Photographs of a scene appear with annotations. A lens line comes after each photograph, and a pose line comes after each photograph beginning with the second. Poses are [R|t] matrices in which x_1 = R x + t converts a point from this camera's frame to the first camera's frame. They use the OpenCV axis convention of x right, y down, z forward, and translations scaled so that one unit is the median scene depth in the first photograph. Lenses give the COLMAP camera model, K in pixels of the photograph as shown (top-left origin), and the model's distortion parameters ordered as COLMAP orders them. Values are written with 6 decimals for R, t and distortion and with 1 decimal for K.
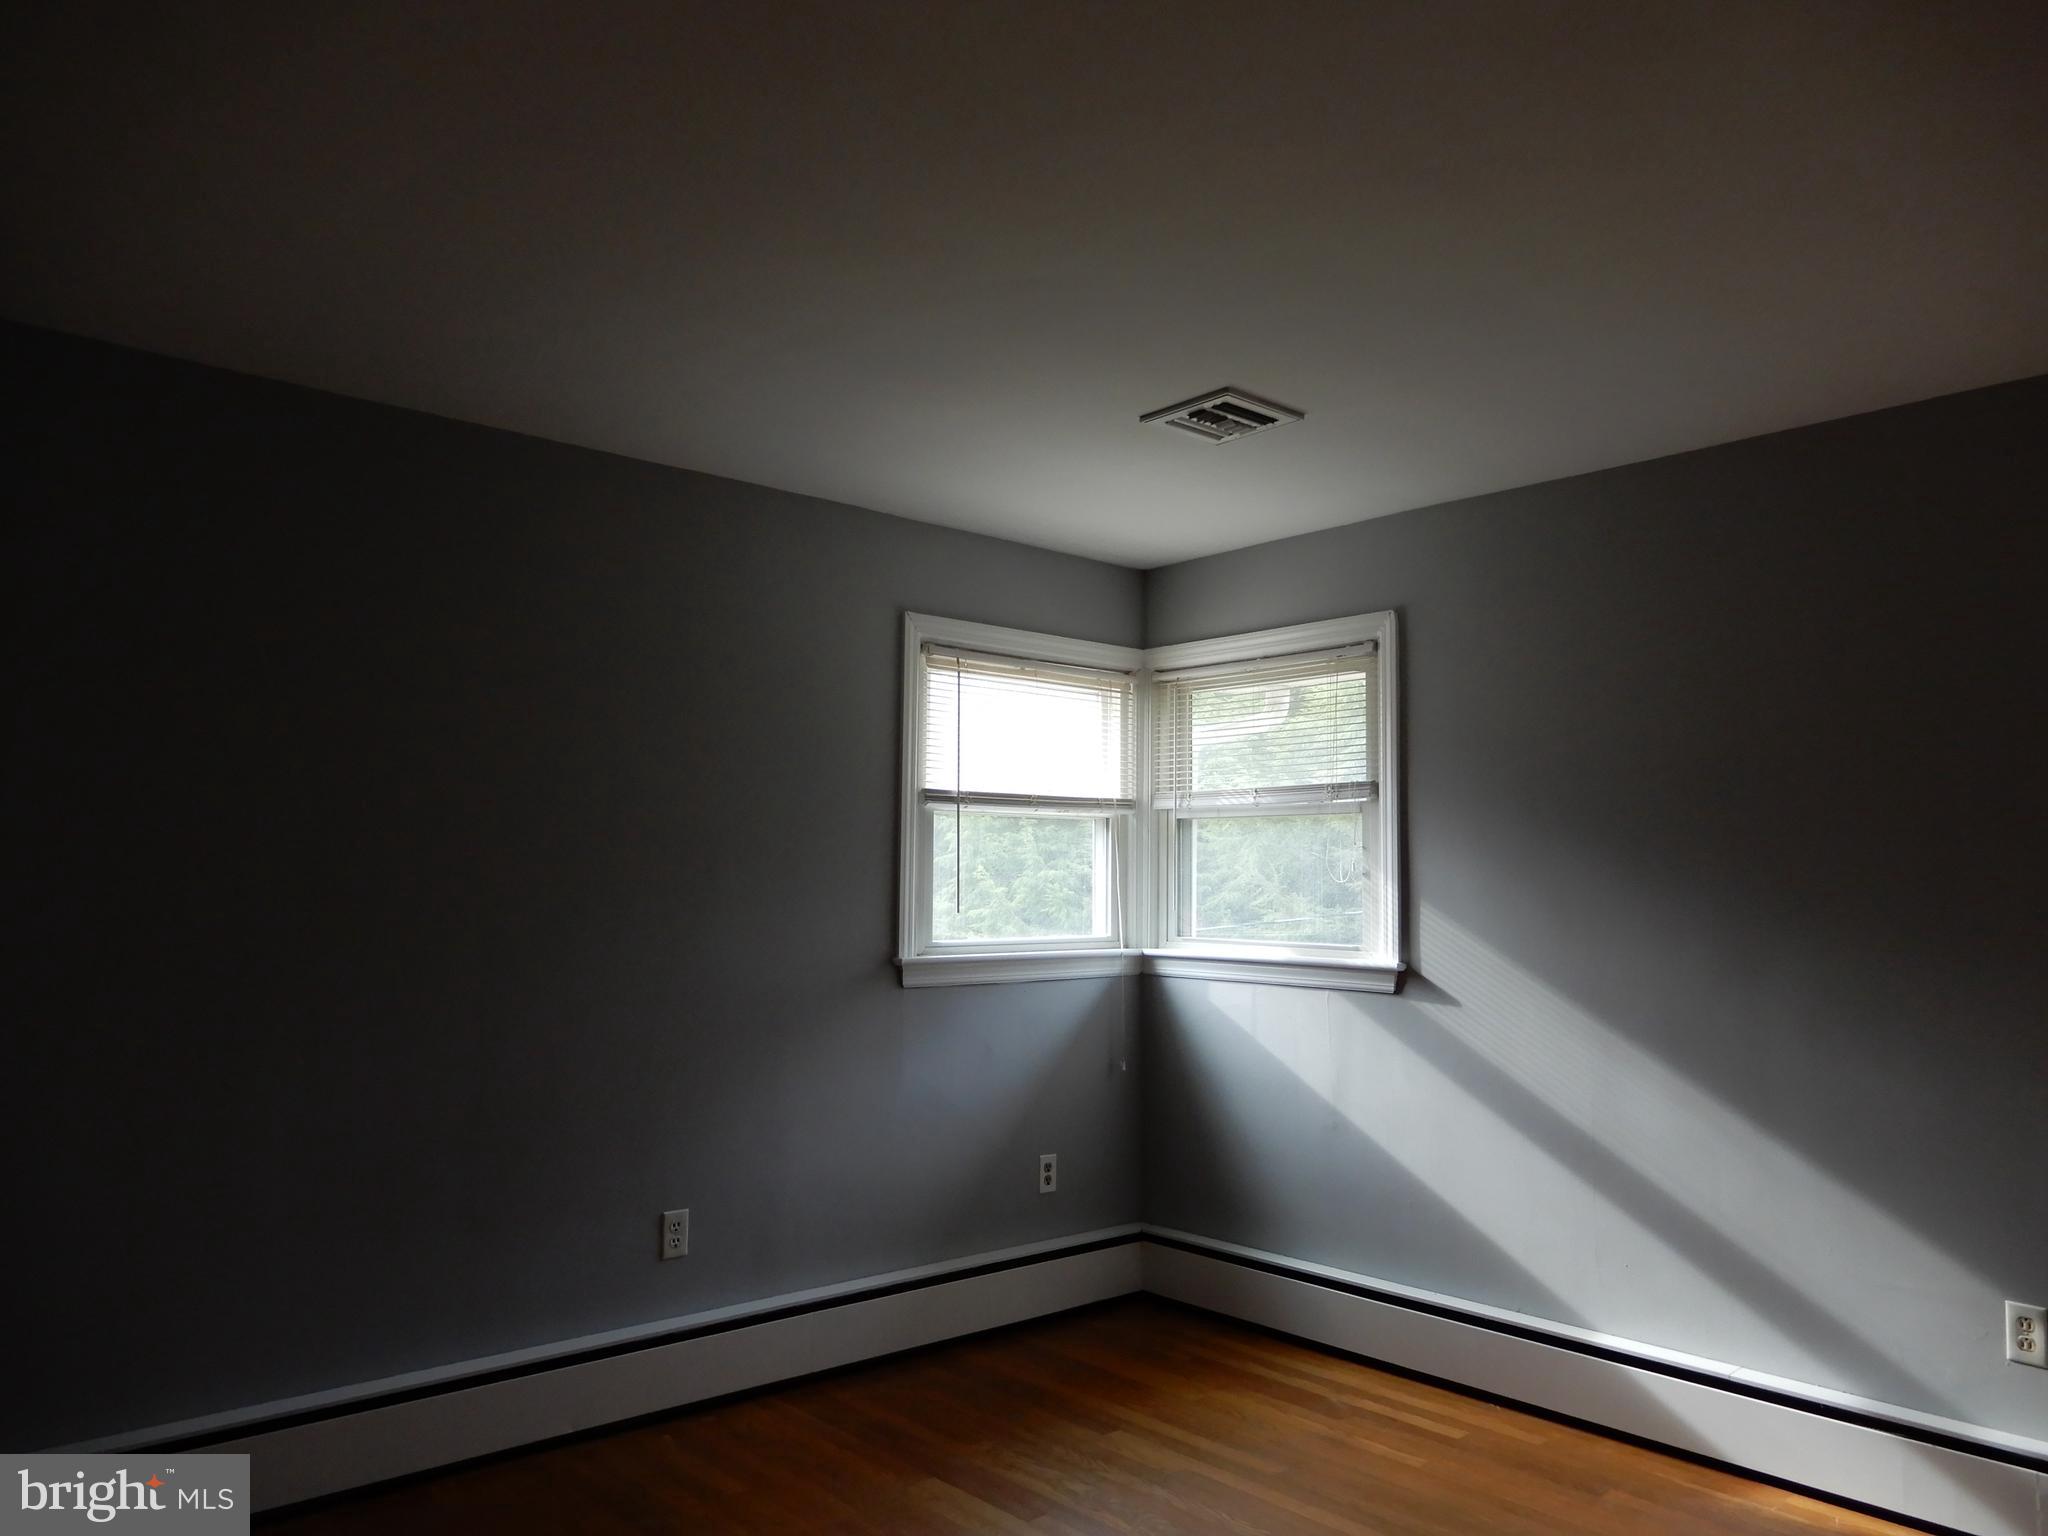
lens RADIAL K [[1461.1, 0, 1026.8], [0, 1461.1, 768.7], [0, 0, 1]] dist [0.006500, -0.000659]
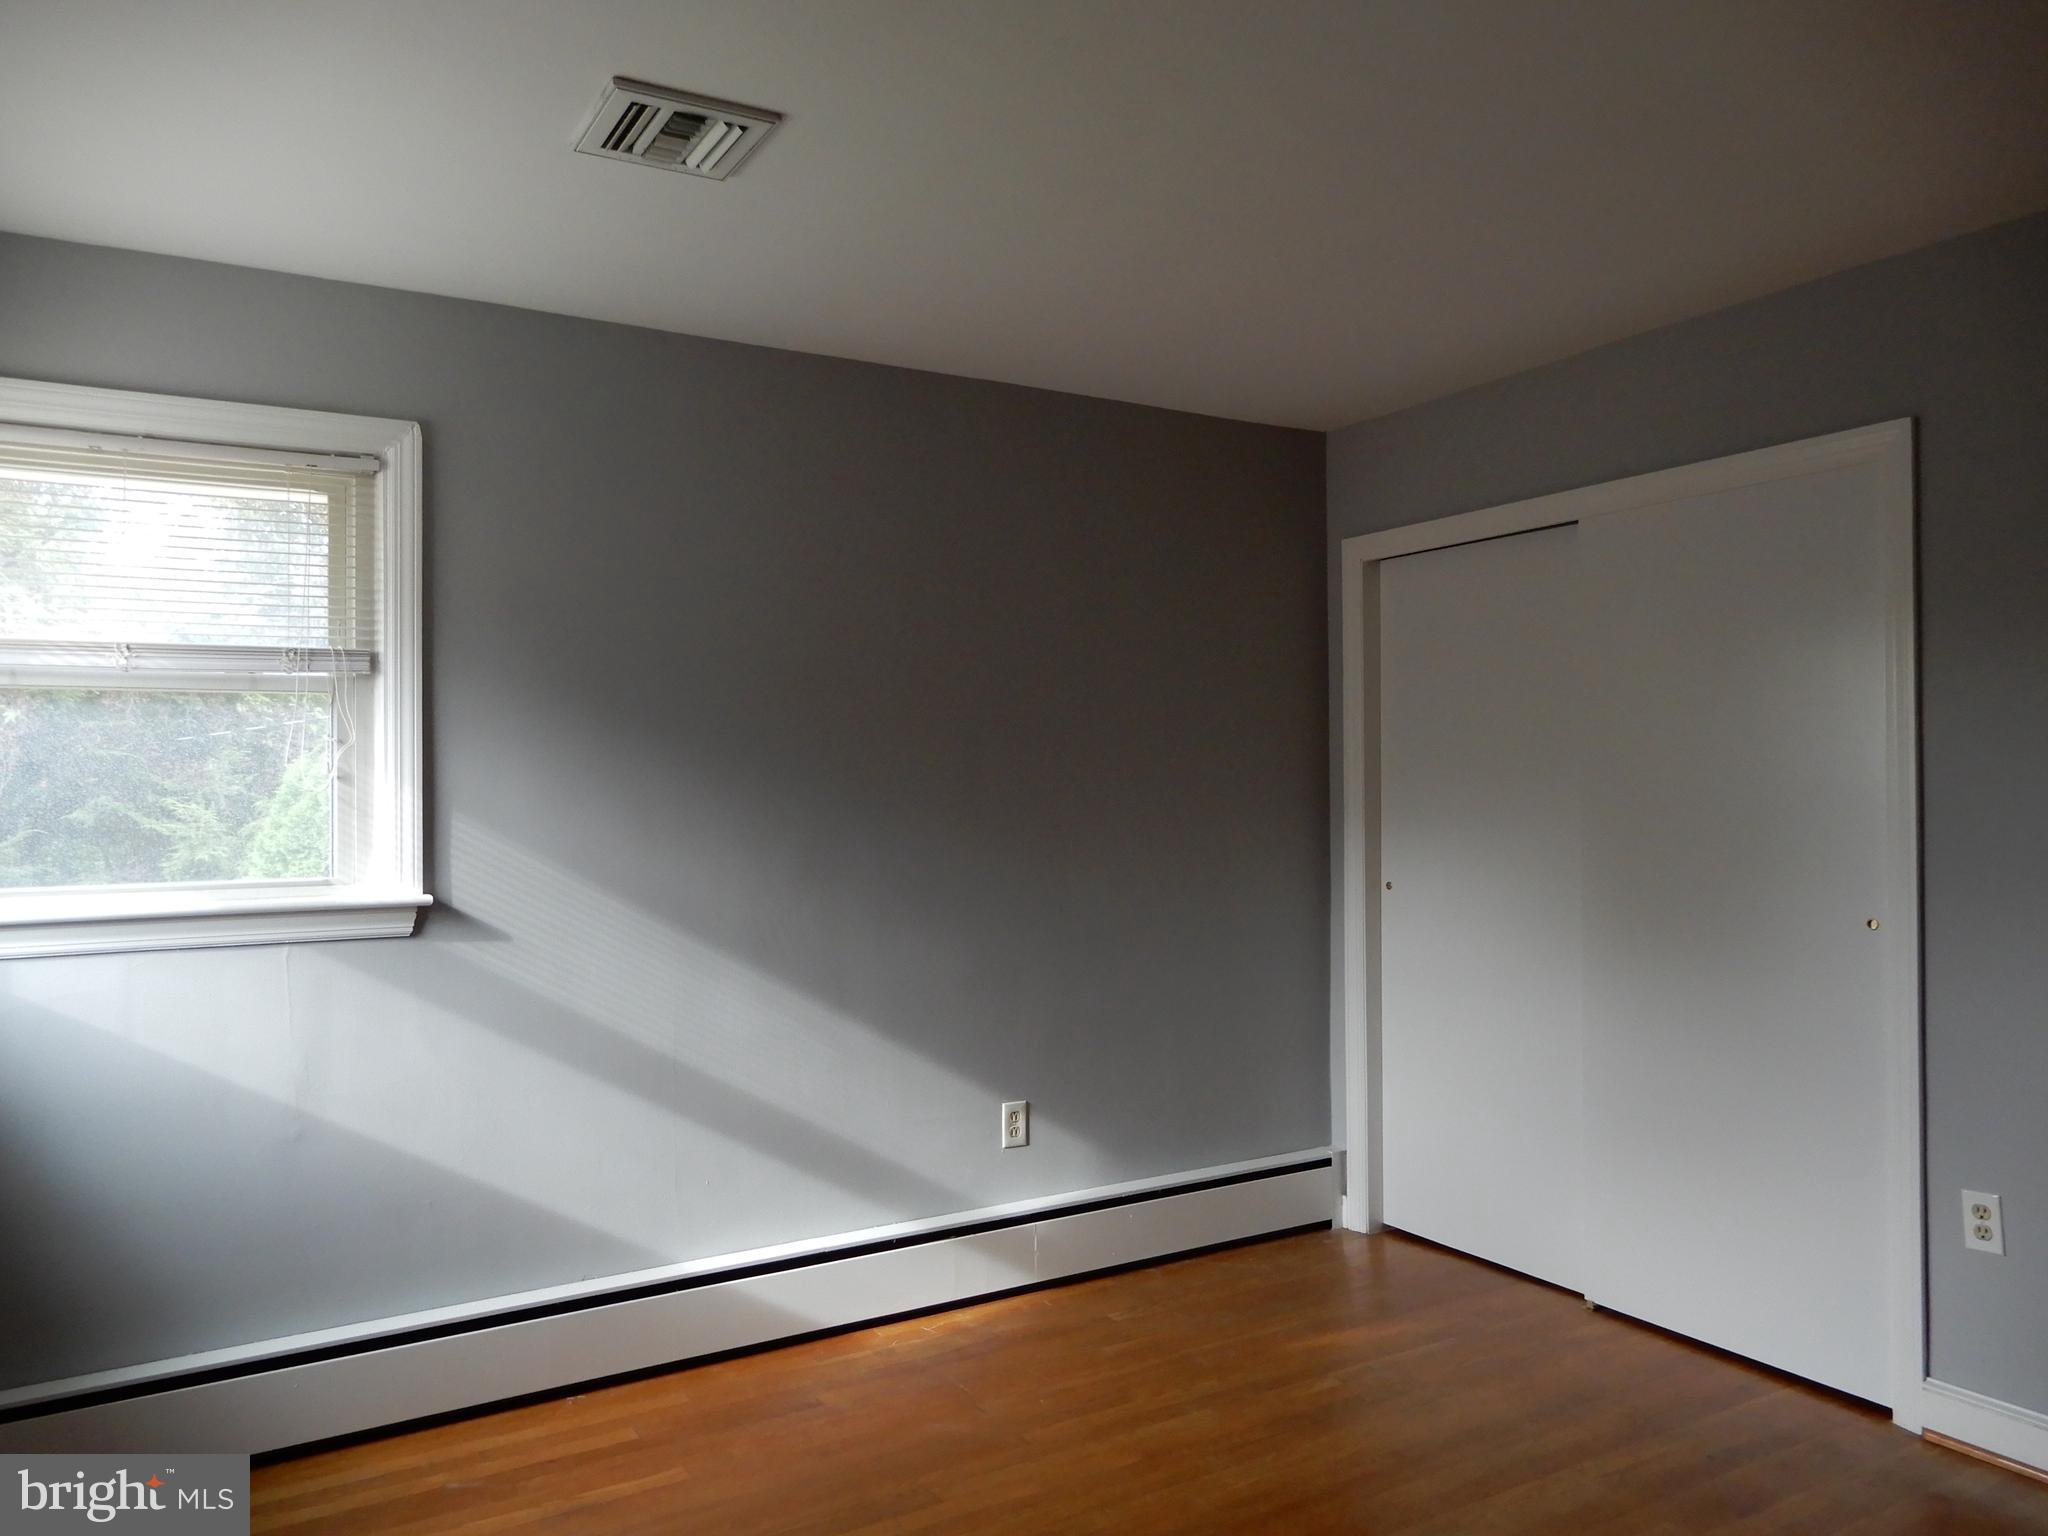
lens RADIAL K [[1461.1, 0, 1024.4], [0, 1461.1, 770.2], [0, 0, 1]] dist [0.006500, -0.000659]
pose [[0.180897, -0.000594, 0.983502, -0.436998], [-0.064690, 0.997827, 0.012501, 0.039255], [-0.981372, -0.065884, 0.180466, 0.567101]]
